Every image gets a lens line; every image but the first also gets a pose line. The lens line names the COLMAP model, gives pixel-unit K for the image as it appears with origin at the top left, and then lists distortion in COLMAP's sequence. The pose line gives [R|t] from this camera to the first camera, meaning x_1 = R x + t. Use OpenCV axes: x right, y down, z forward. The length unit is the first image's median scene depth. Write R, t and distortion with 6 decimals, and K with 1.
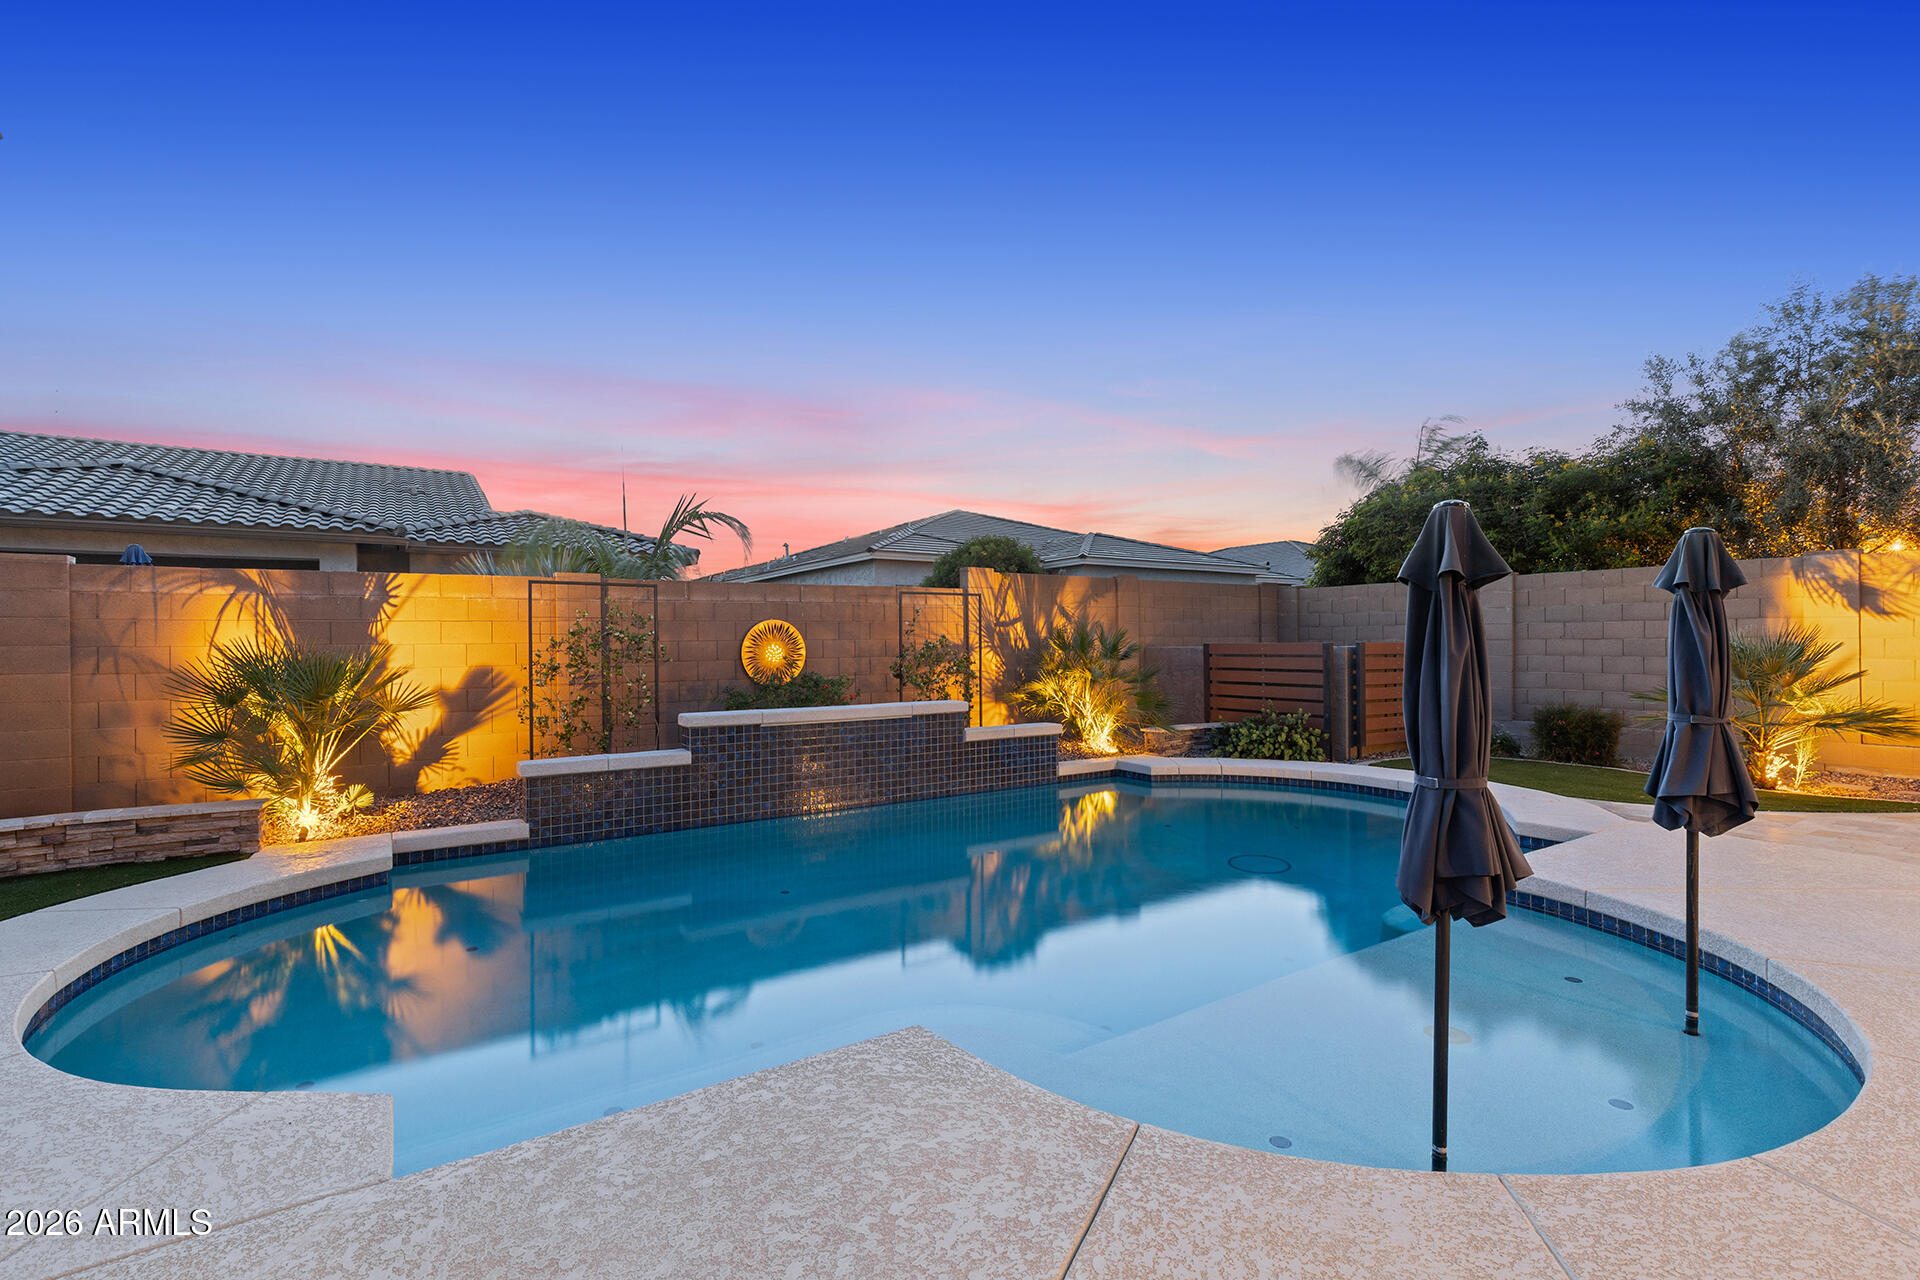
lens RADIAL K [[871.9, 0, 961.5], [0, 871.9, 638.6], [0, 0, 1]] dist [0.007994, -0.001373]
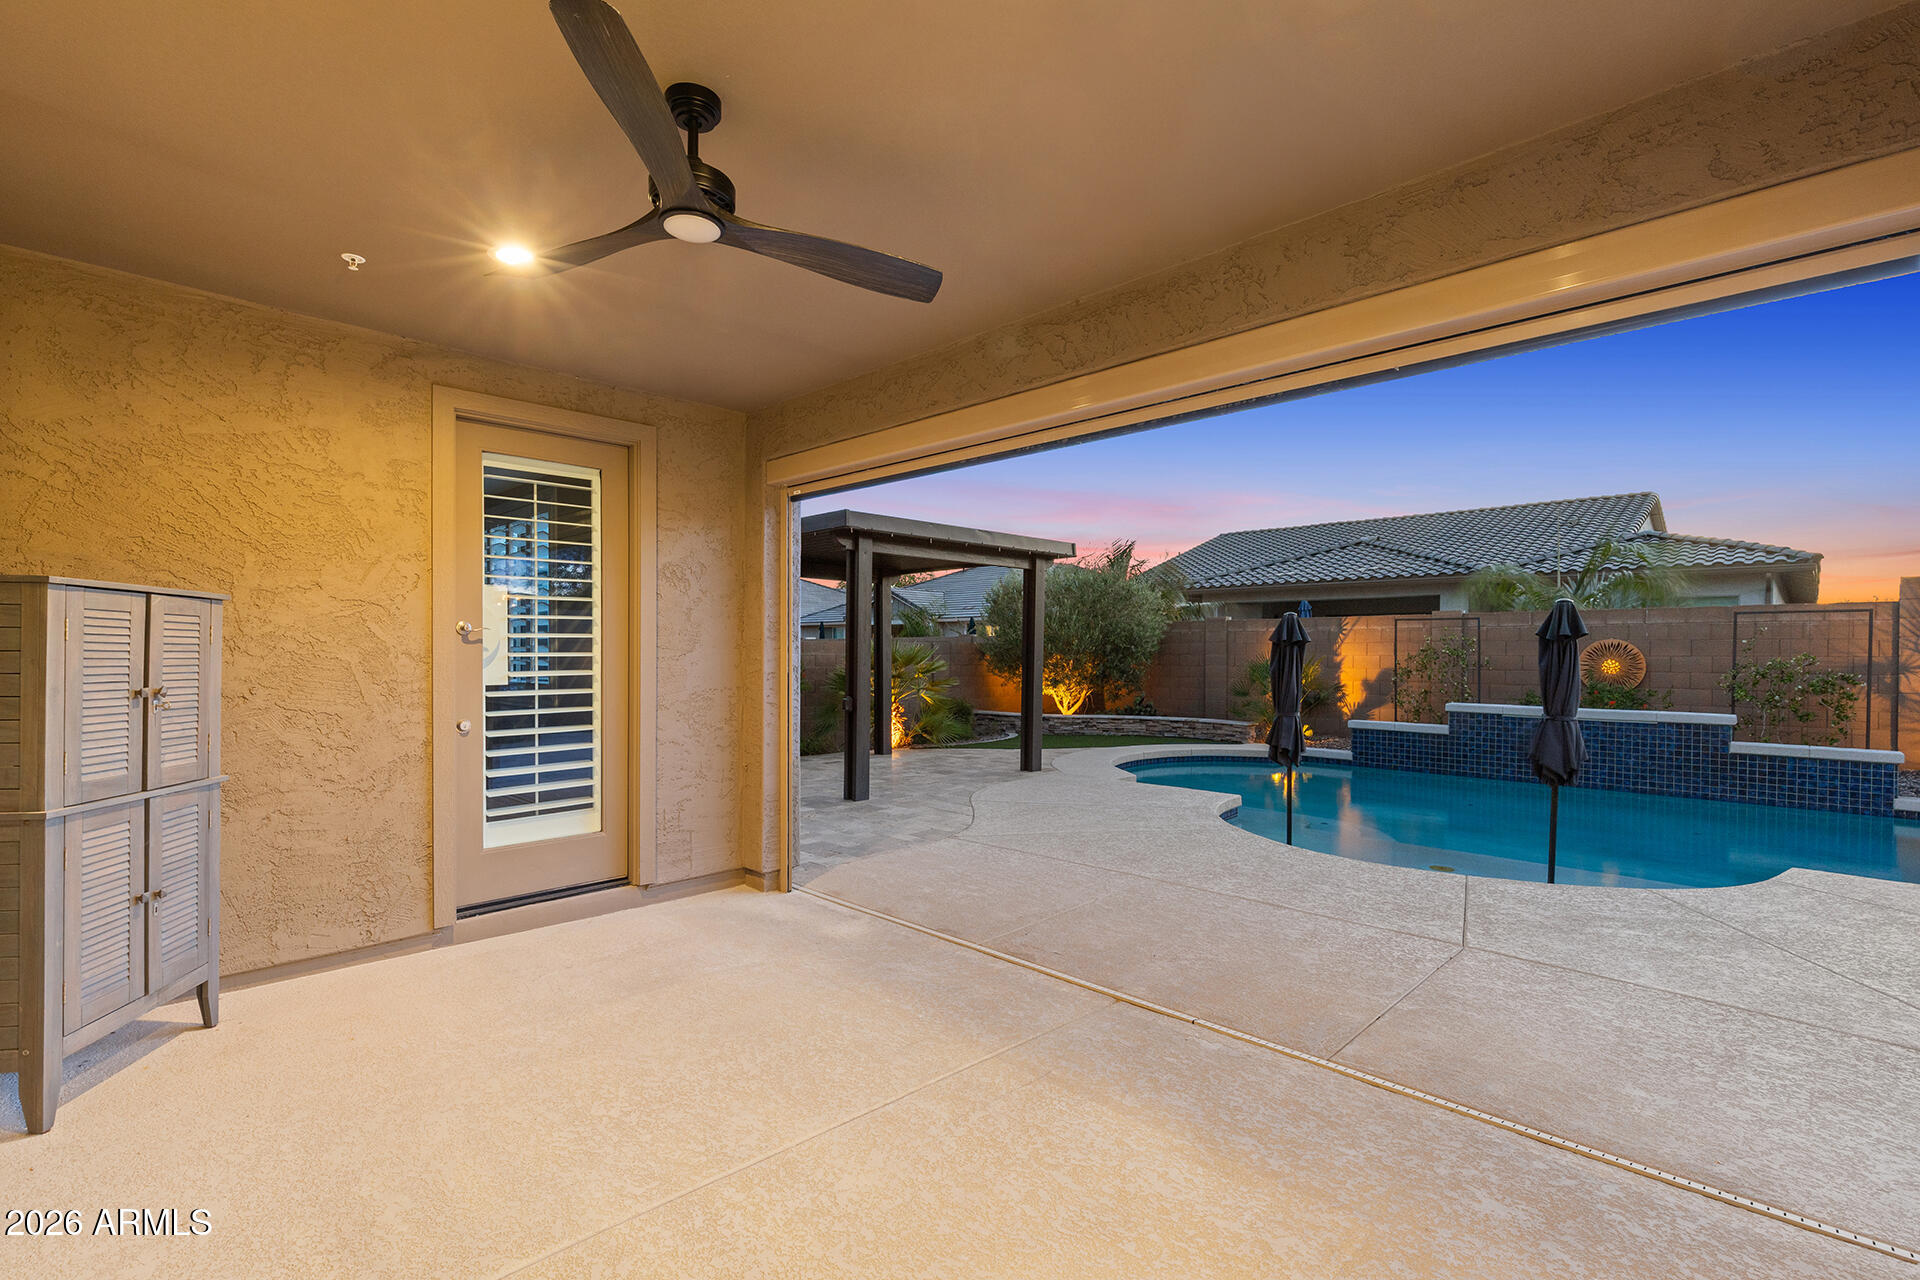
lens RADIAL K [[871.9, 0, 947.7], [0, 871.9, 654.3], [0, 0, 1]] dist [0.007994, -0.001373]
pose [[0.204592, 0.014553, -0.978739, 0.868615], [0.000167, 0.999889, 0.014903, -0.020496], [0.978847, -0.003213, 0.204567, -0.173956]]
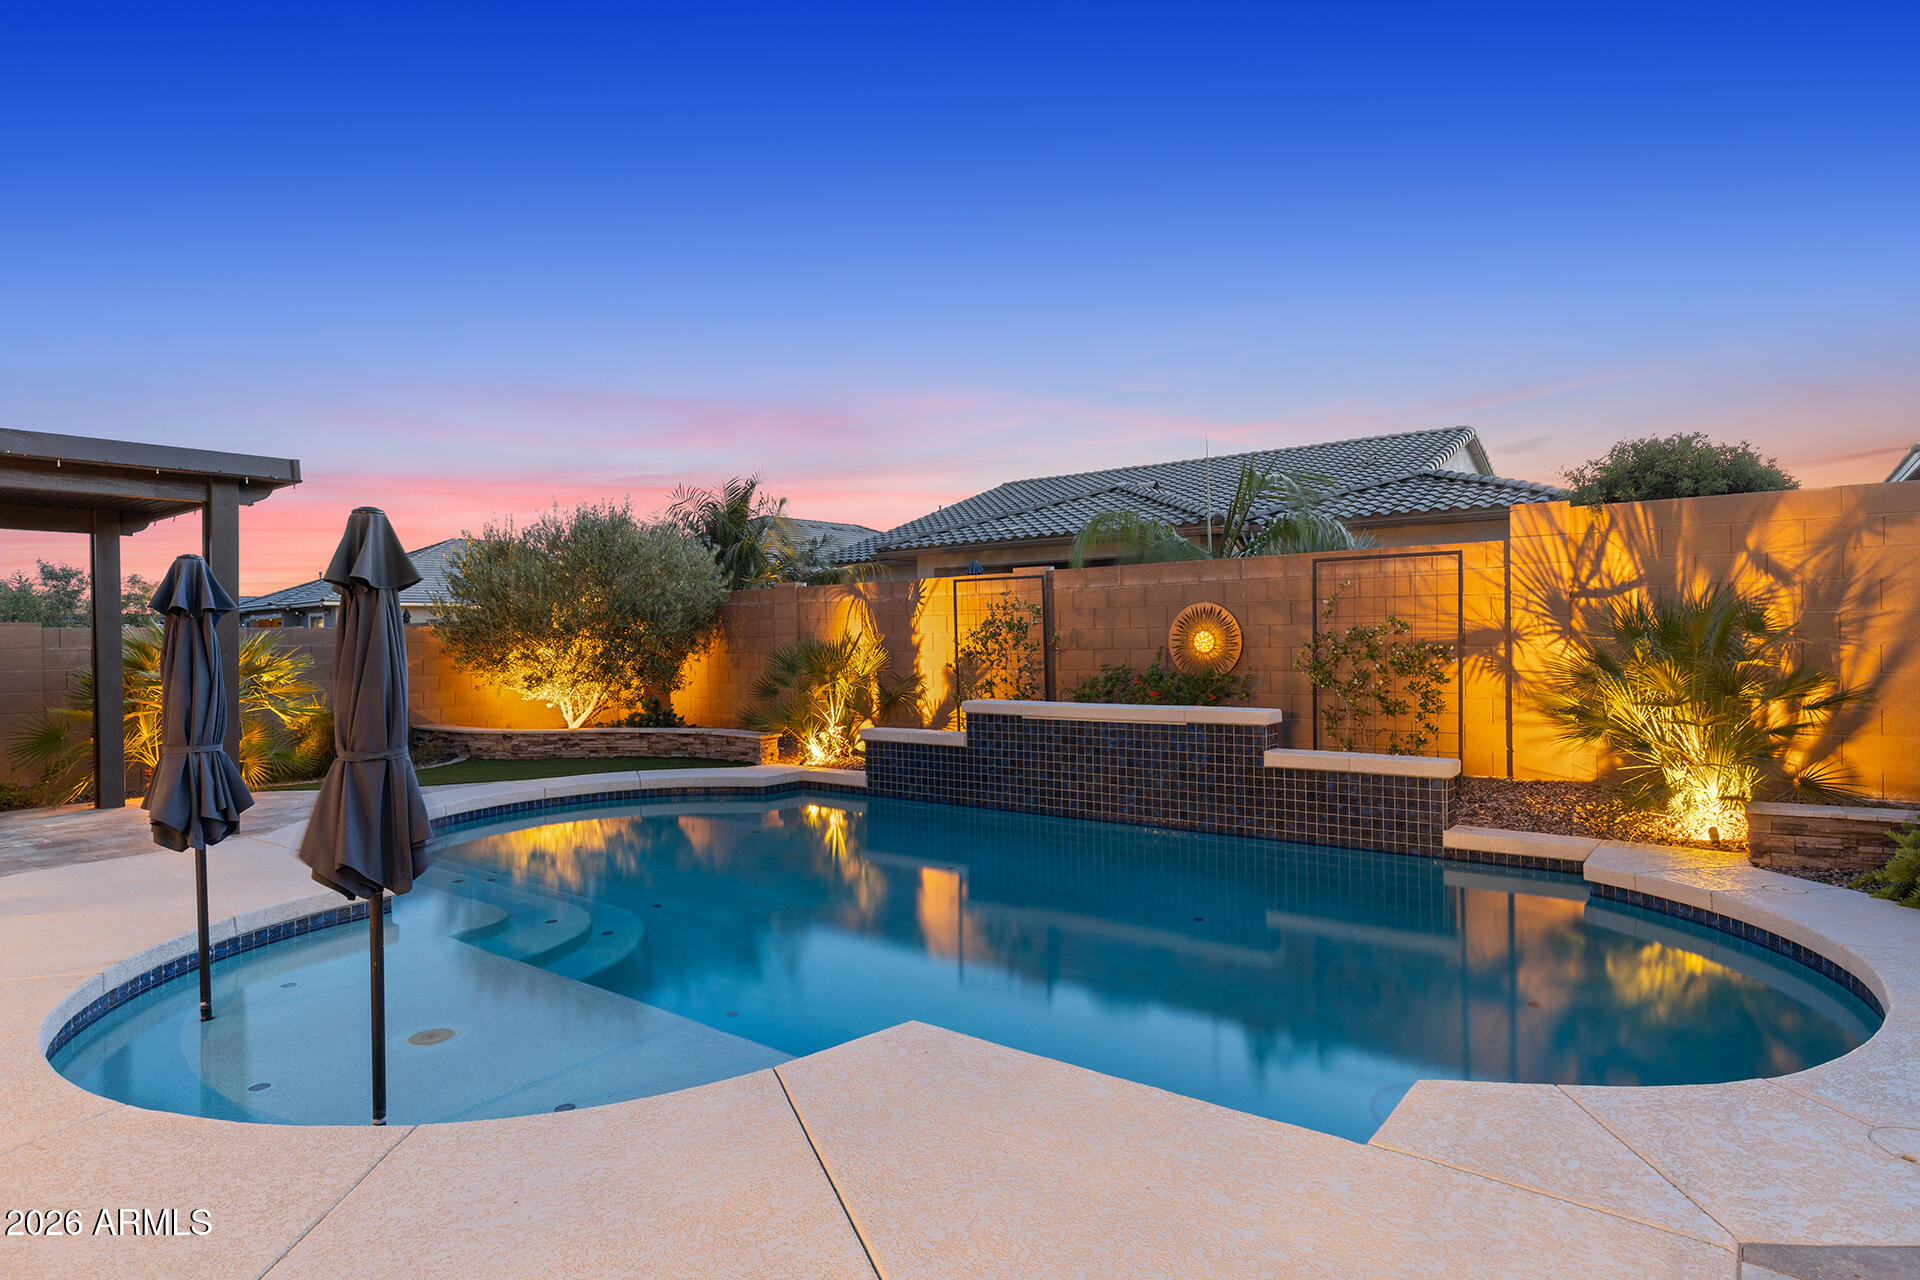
lens RADIAL K [[1054.1, 0, 949.9], [0, 1054.1, 633.3], [0, 0, 1]] dist [0.001620, 0.002233]
pose [[0.319391, 0.002100, -0.947621, 0.753306], [0.019856, 0.999763, 0.008908, -0.006089], [0.947415, -0.021661, 0.319274, 0.471399]]
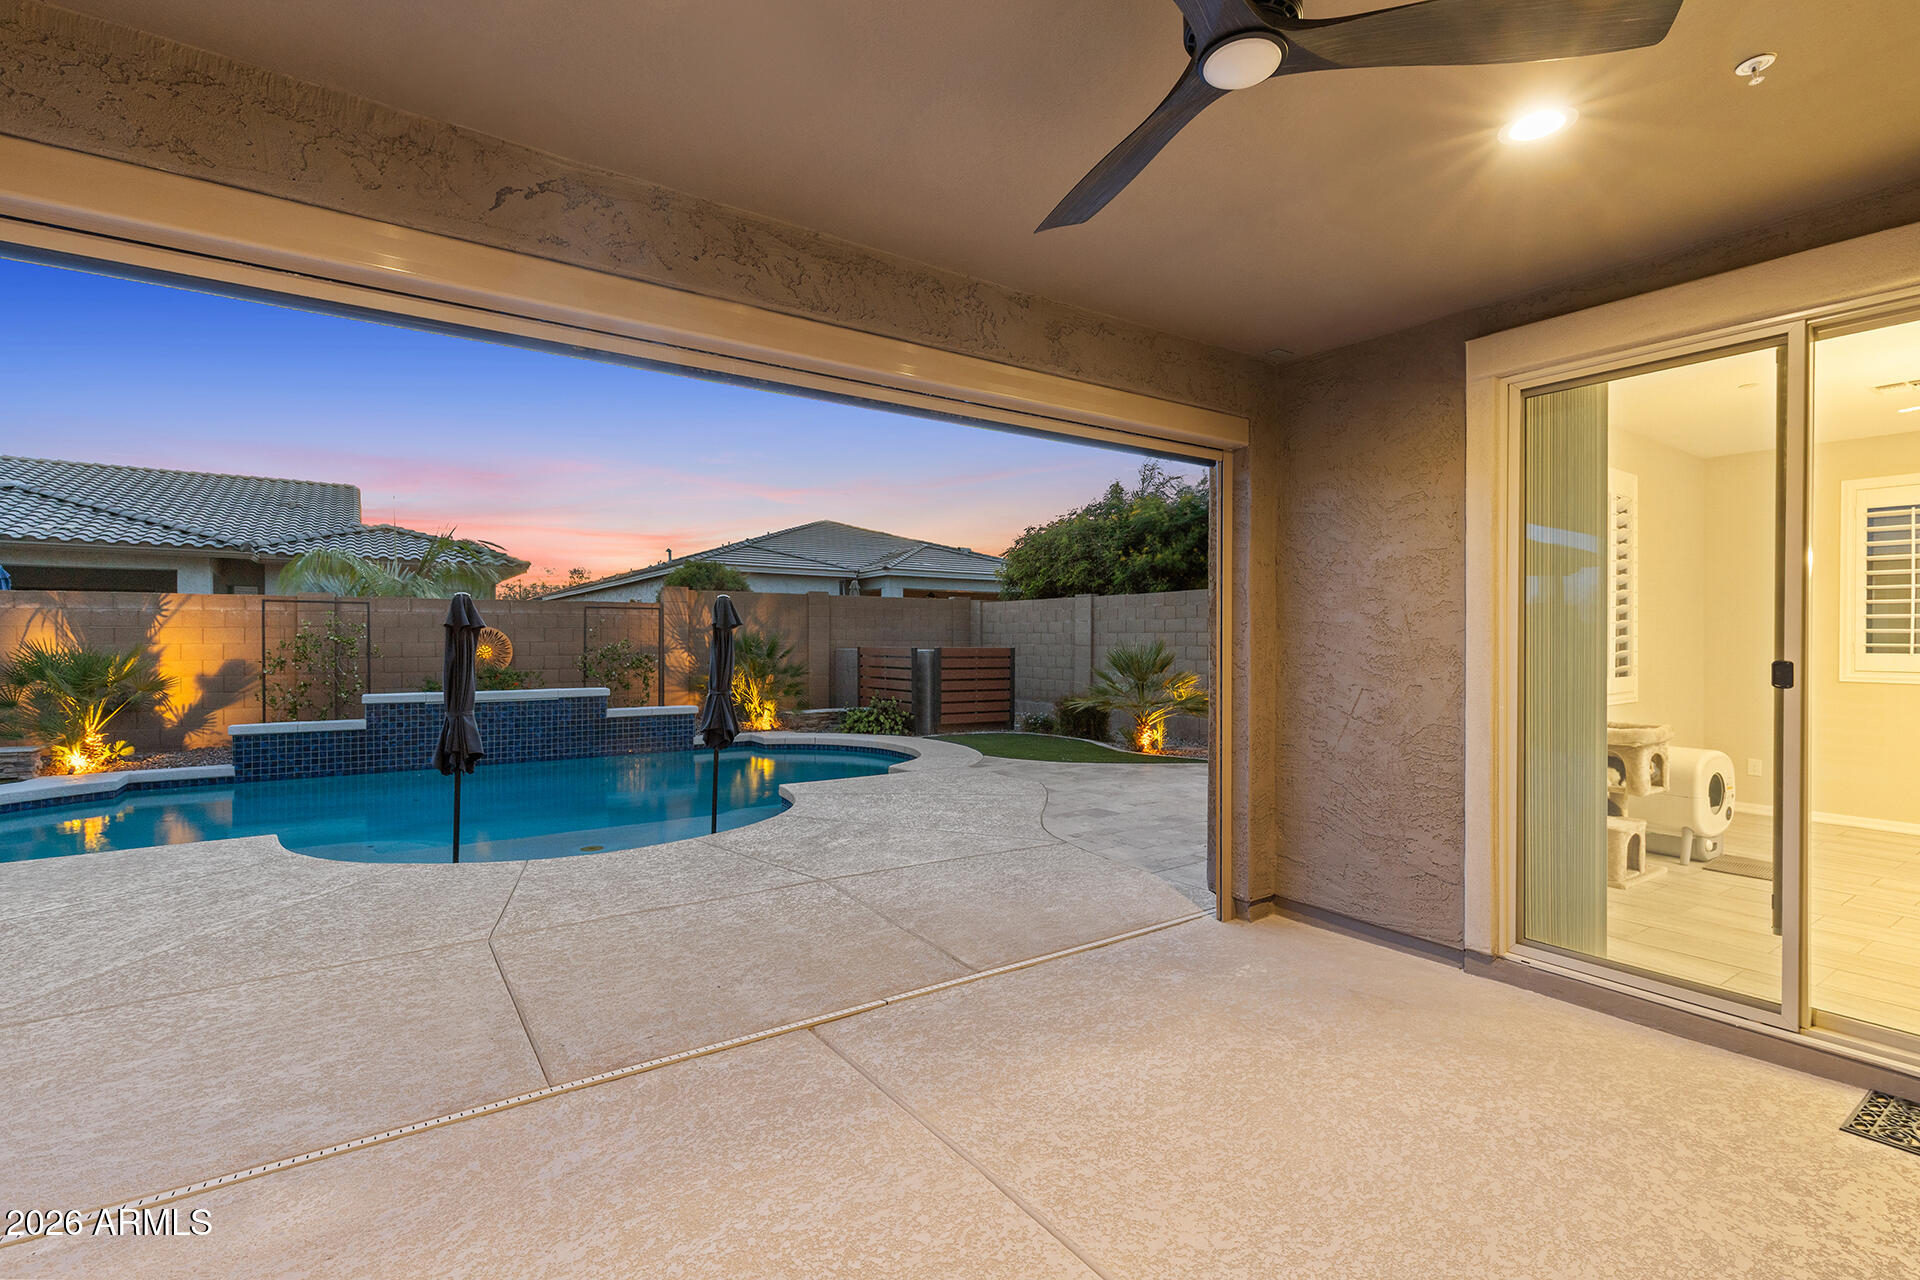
lens RADIAL K [[871.9, 0, 959.5], [0, 871.9, 639.7], [0, 0, 1]] dist [0.007994, -0.001373]
pose [[0.999699, 0.009339, 0.022688, 0.526822], [-0.009475, 0.999938, 0.005863, -0.018011], [-0.022632, -0.006077, 0.999725, -0.387635]]
